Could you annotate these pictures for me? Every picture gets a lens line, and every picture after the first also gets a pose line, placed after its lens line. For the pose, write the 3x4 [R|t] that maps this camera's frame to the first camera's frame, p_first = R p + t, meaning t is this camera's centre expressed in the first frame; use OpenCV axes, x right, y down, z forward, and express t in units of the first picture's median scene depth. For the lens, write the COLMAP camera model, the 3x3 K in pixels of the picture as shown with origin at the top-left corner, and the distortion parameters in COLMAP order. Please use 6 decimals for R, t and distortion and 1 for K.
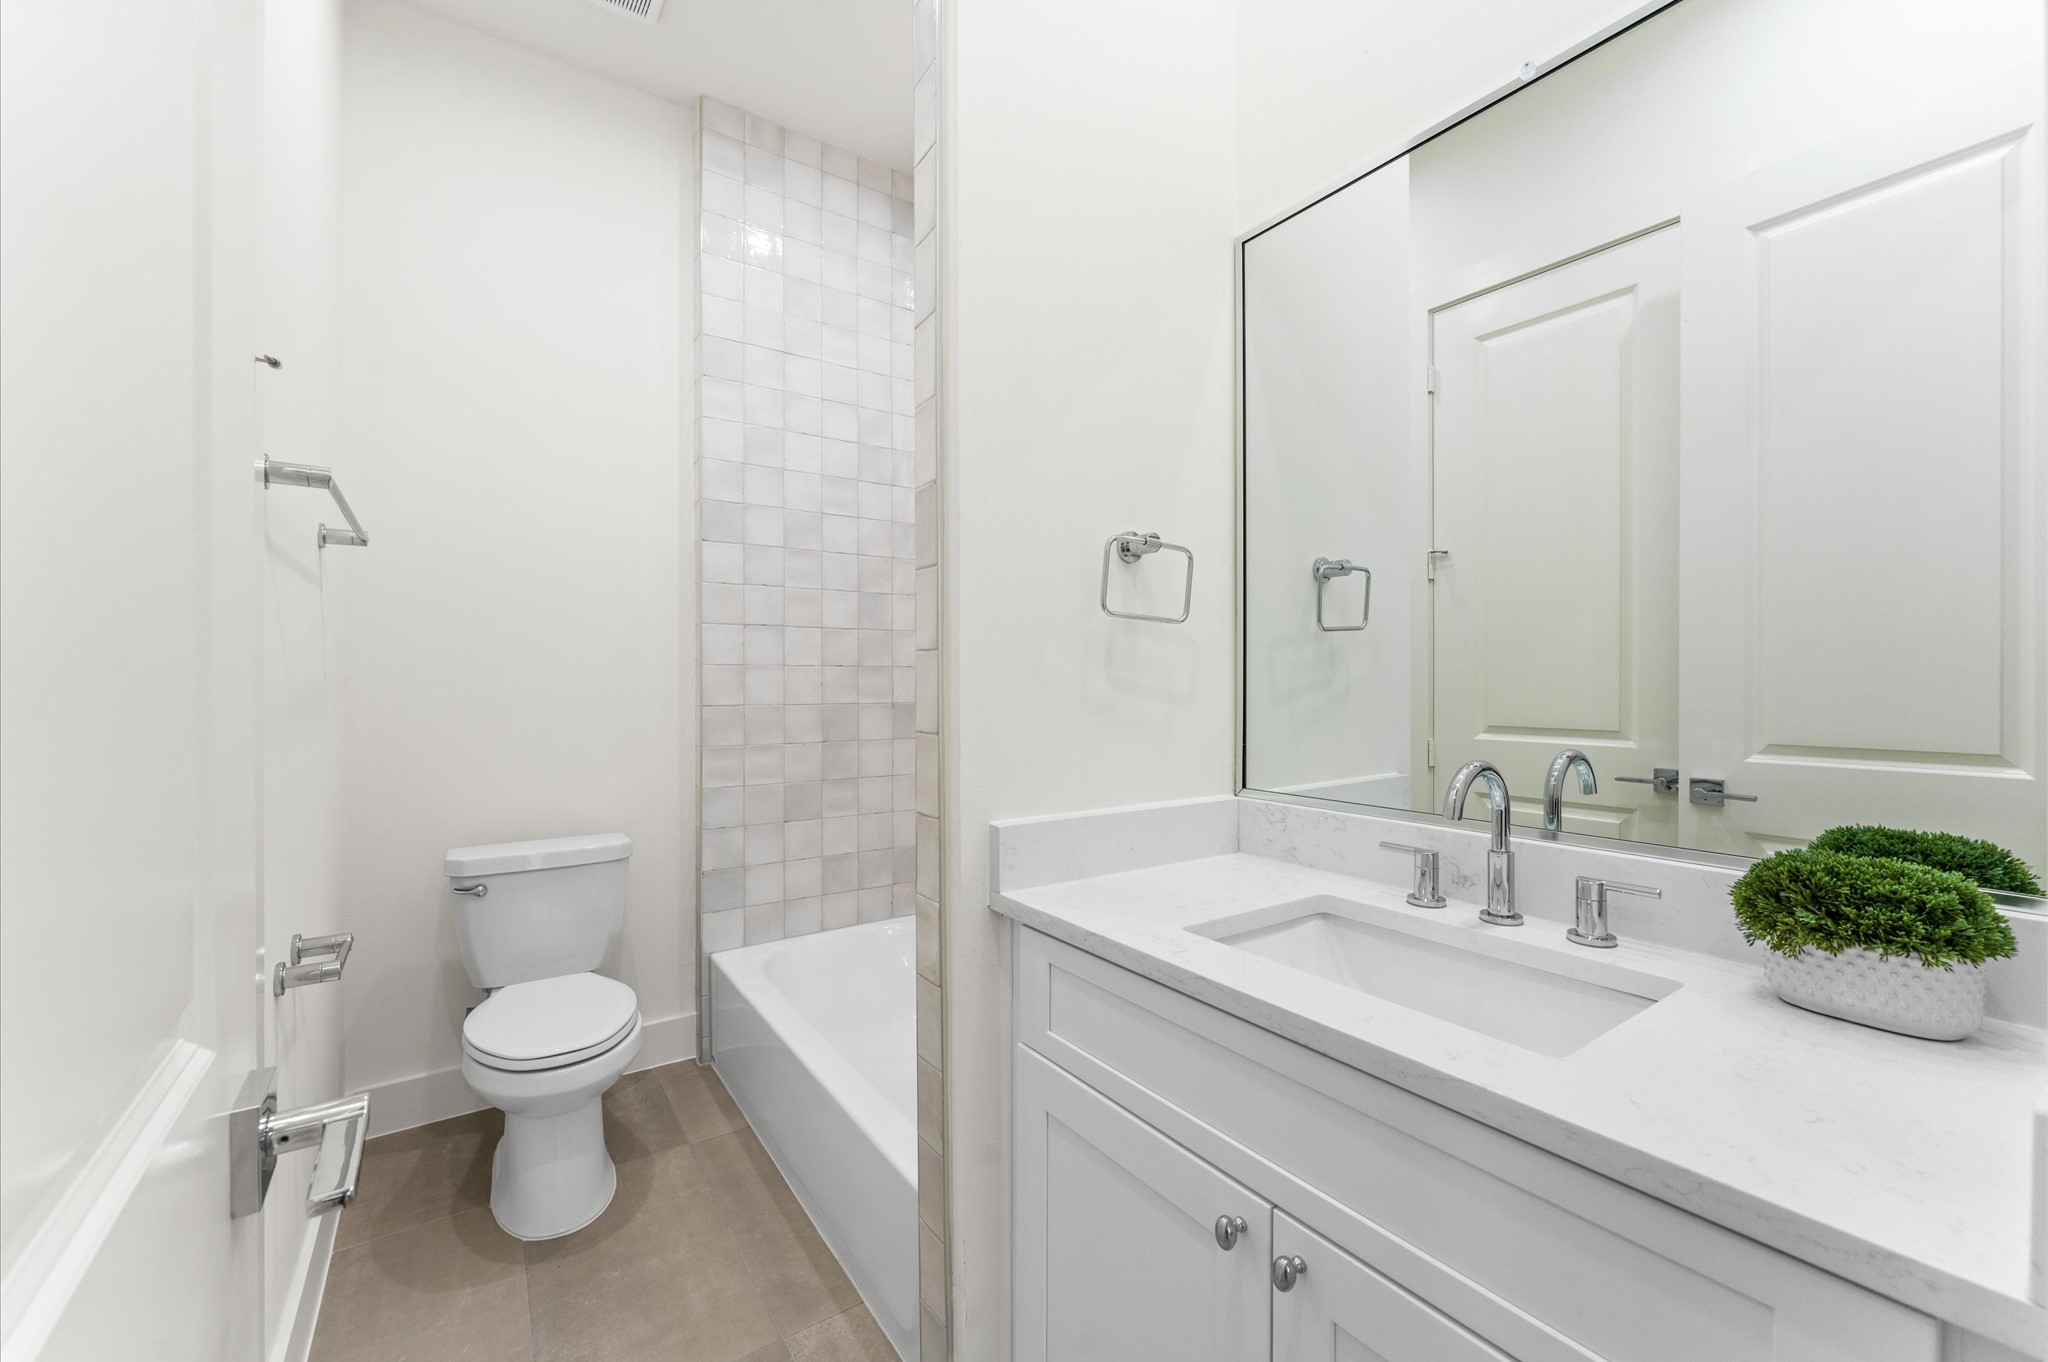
lens RADIAL K [[817.9, 0, 1033.8], [0, 817.9, 679.2], [0, 0, 1]] dist [-0.000268, 0.000040]
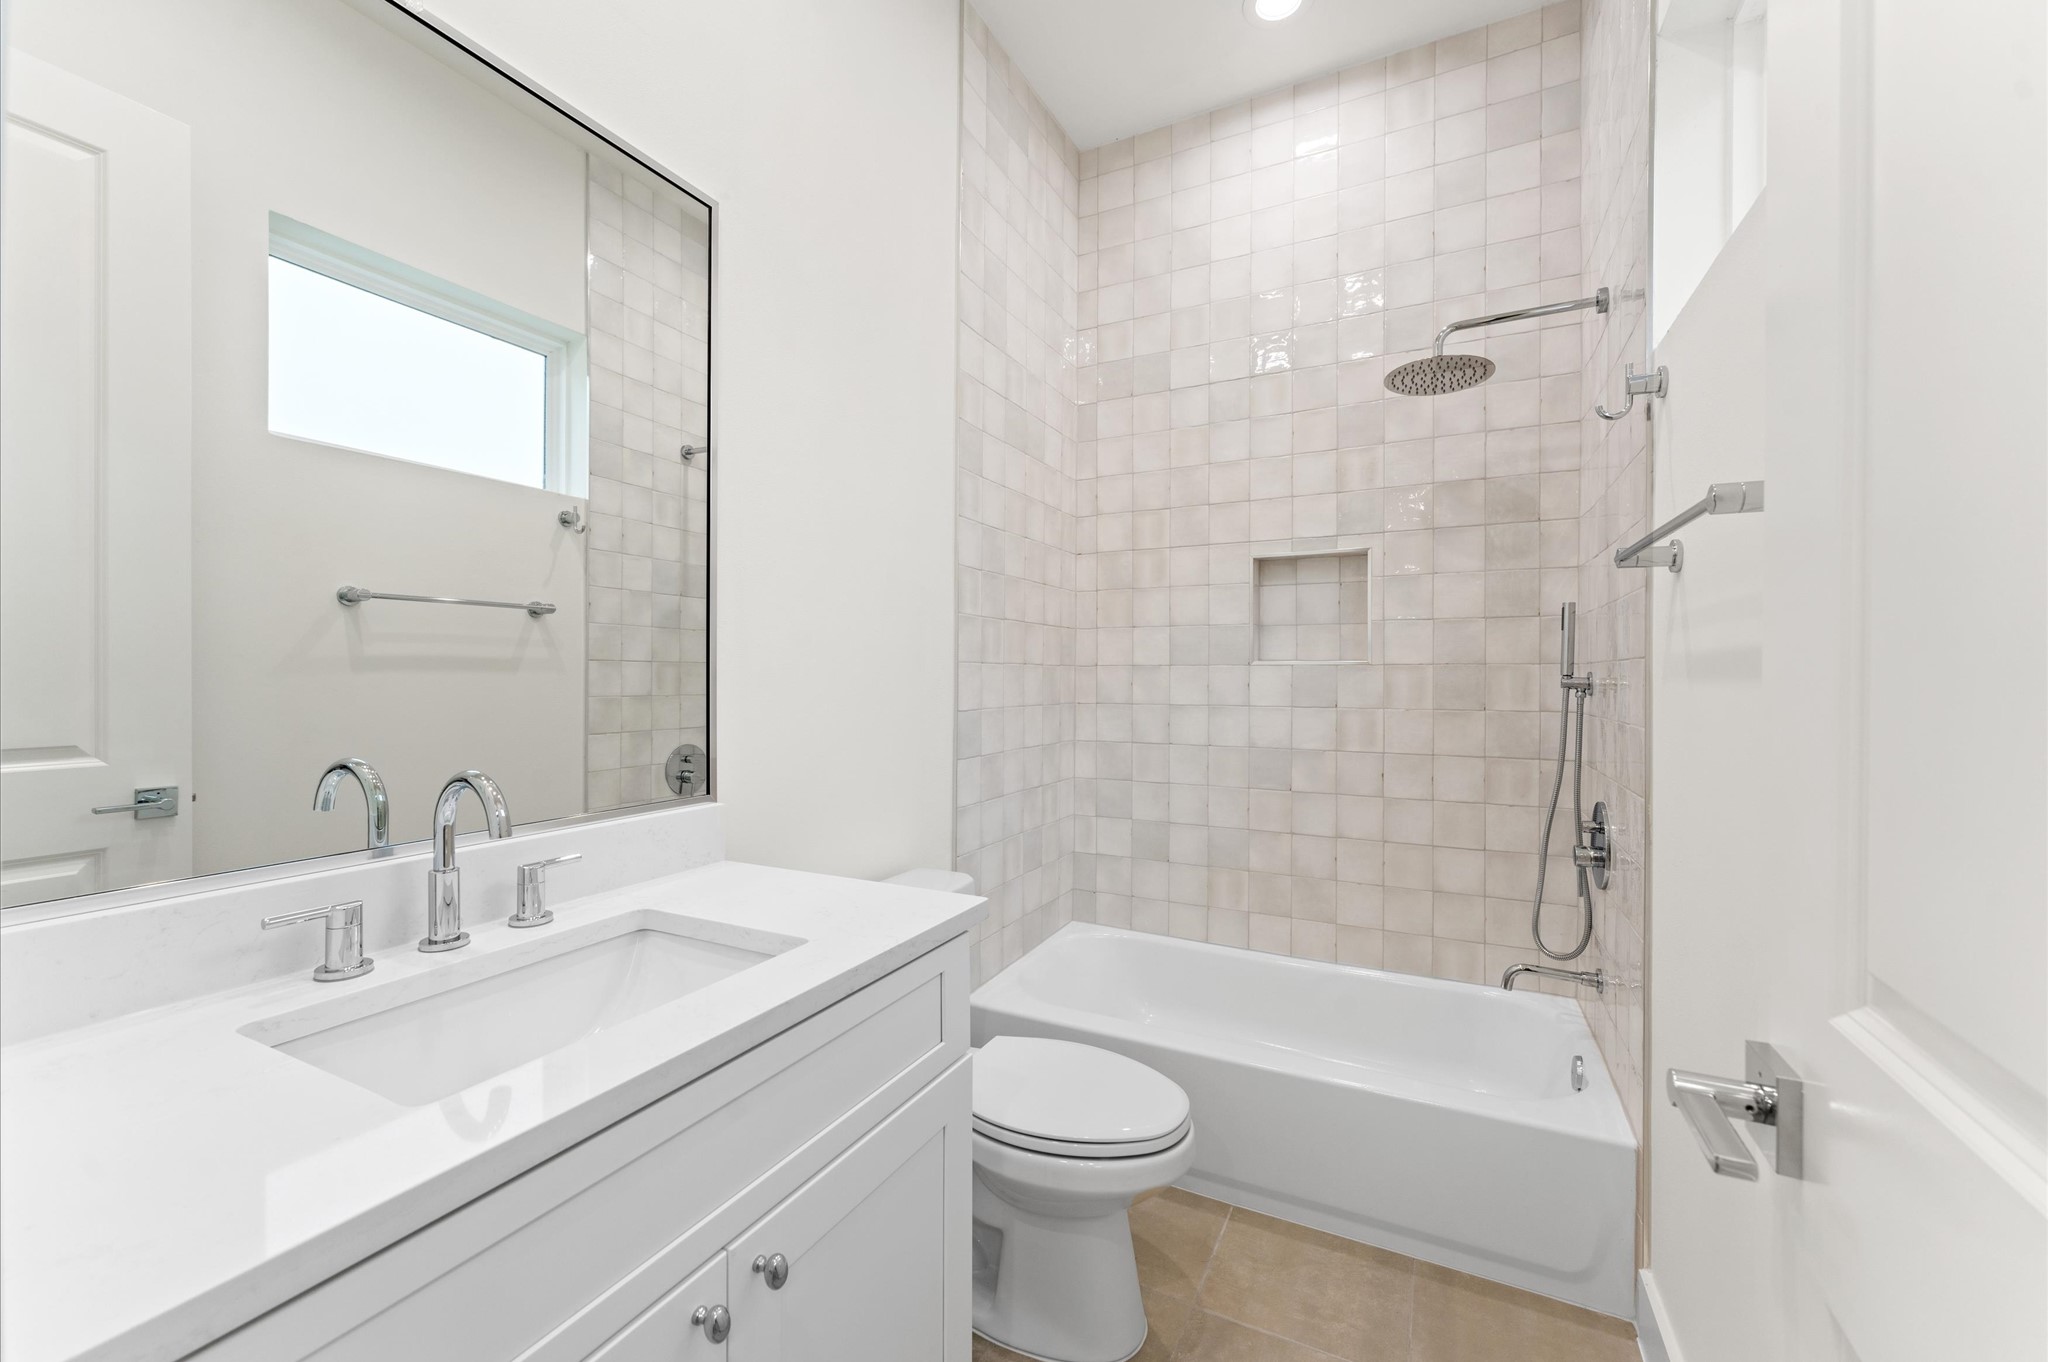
lens RADIAL K [[817.9, 0, 1028.4], [0, 817.9, 682.0], [0, 0, 1]] dist [-0.000268, 0.000040]
pose [[-0.478261, 0.000643, 0.878218, -0.548128], [0.004044, 0.999991, 0.001470, 0.009417], [-0.878208, 0.004255, -0.478259, 0.928180]]
